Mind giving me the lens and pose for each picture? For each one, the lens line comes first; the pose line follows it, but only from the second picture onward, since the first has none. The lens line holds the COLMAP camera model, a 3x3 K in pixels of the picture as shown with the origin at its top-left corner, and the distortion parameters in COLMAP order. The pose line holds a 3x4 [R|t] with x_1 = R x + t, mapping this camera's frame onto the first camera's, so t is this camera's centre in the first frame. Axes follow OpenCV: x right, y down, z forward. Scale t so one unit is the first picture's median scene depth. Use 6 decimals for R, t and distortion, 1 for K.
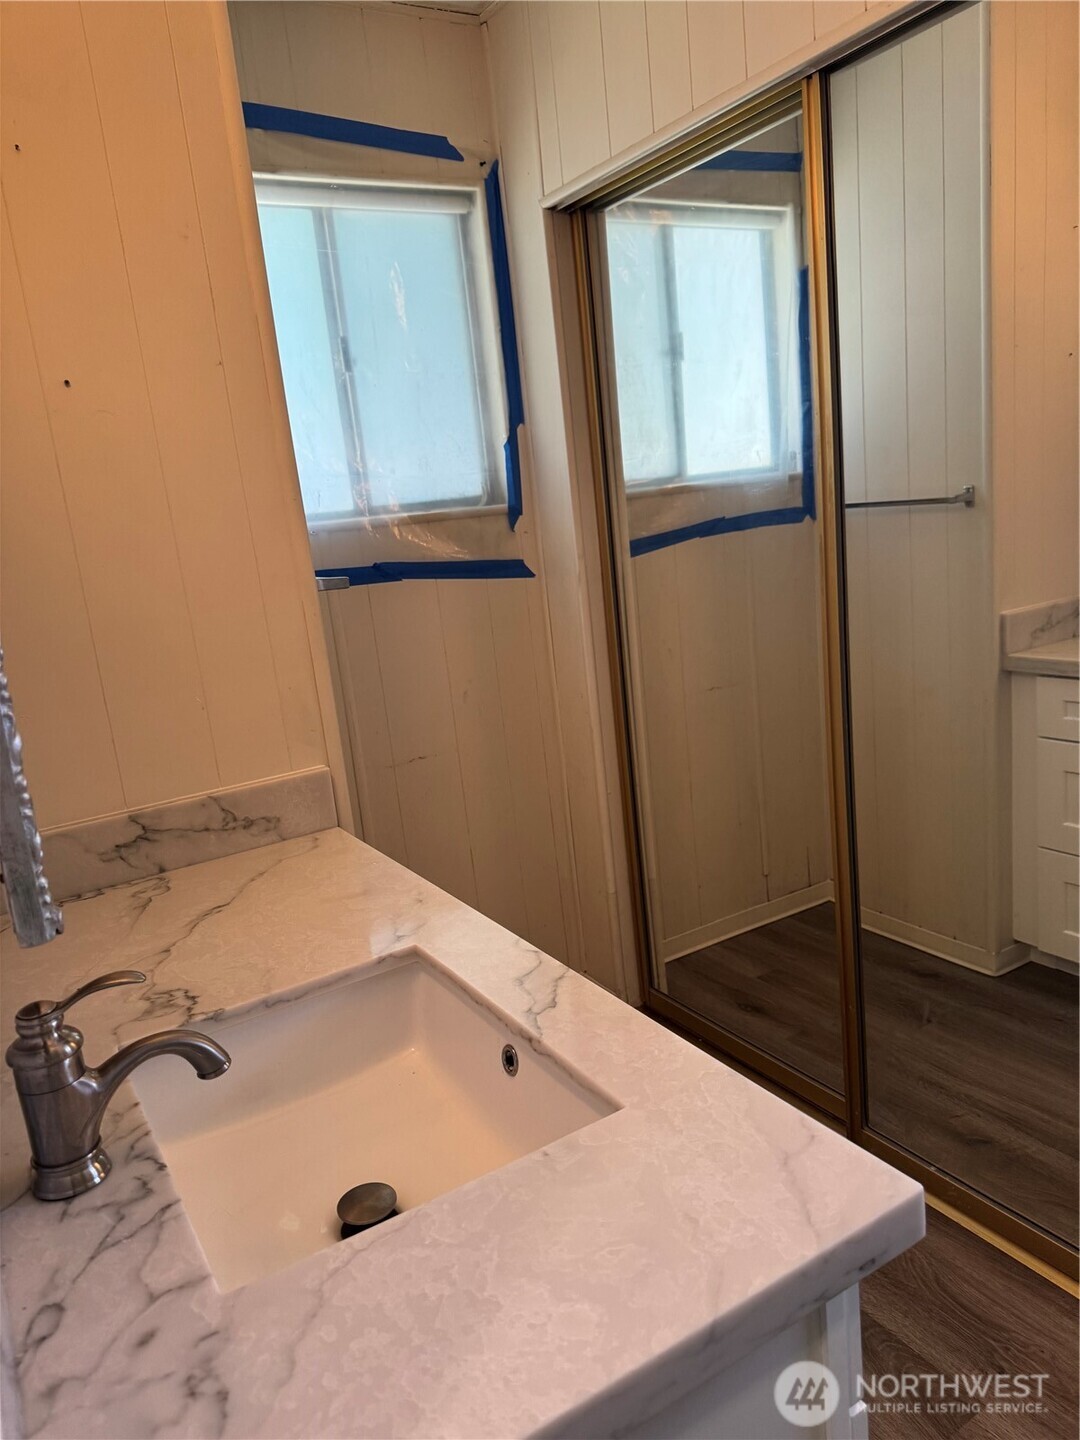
lens RADIAL K [[1031.7, 0, 542.5], [0, 1031.7, 717.2], [0, 0, 1]] dist [0.049708, -0.036363]
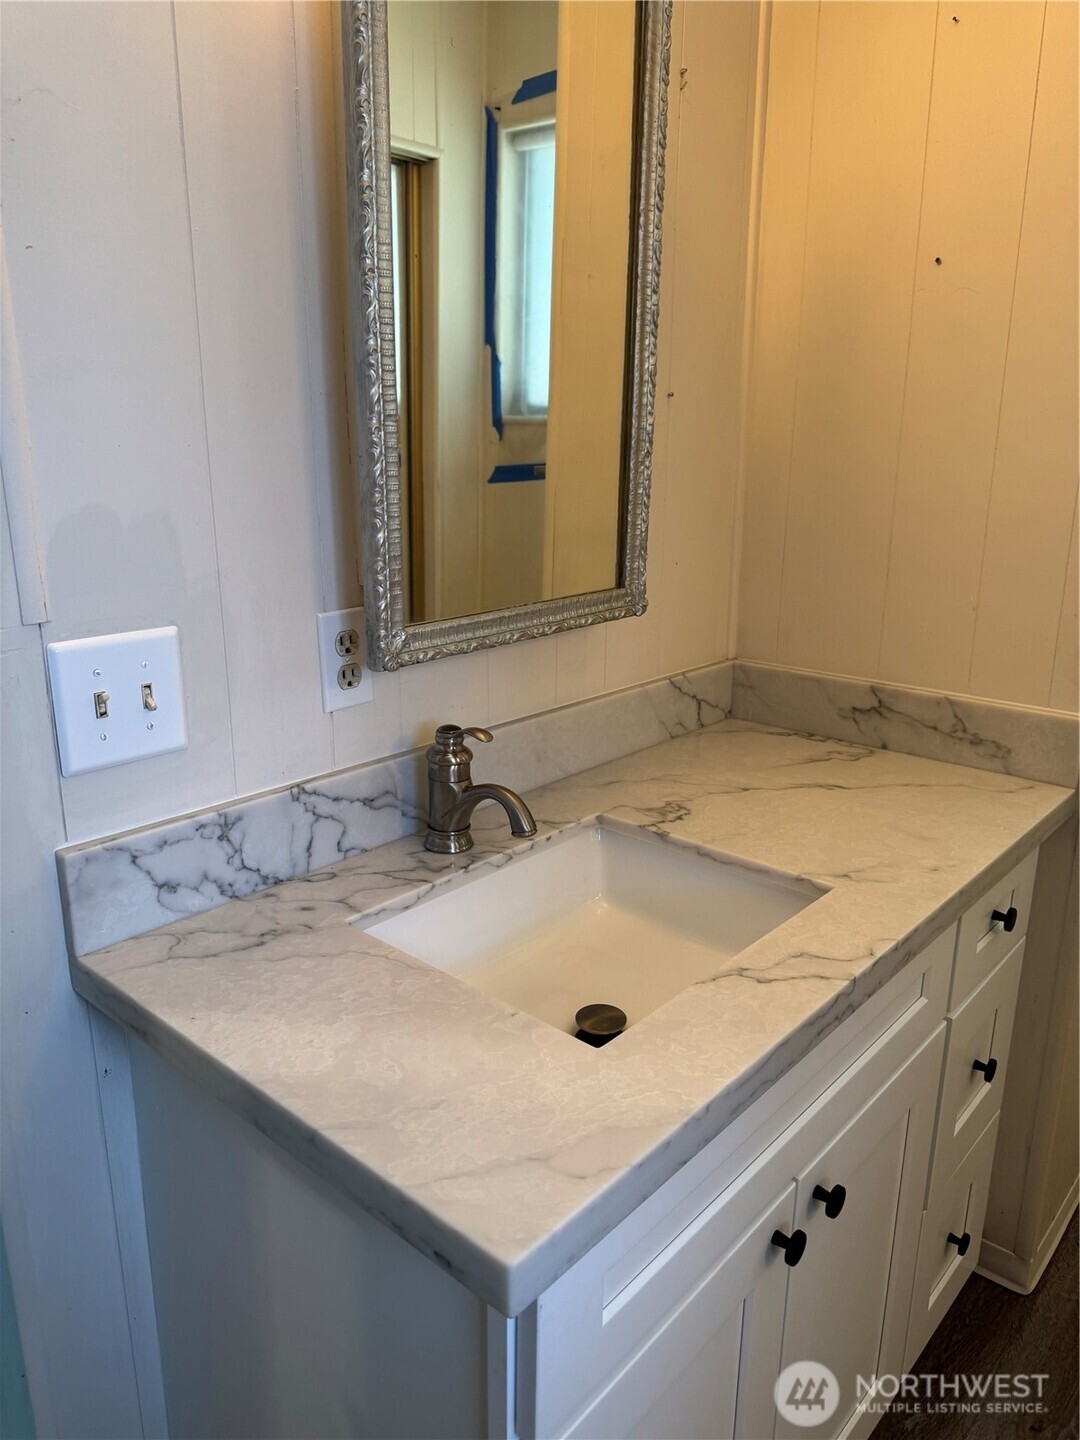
lens RADIAL K [[1031.7, 0, 543.5], [0, 1031.7, 719.4], [0, 0, 1]] dist [0.049708, -0.036363]
pose [[0.296867, 0.357487, -0.885479, 0.459908], [-0.238429, 0.925661, 0.293773, -0.106366], [0.924674, 0.123912, 0.360033, 0.312891]]
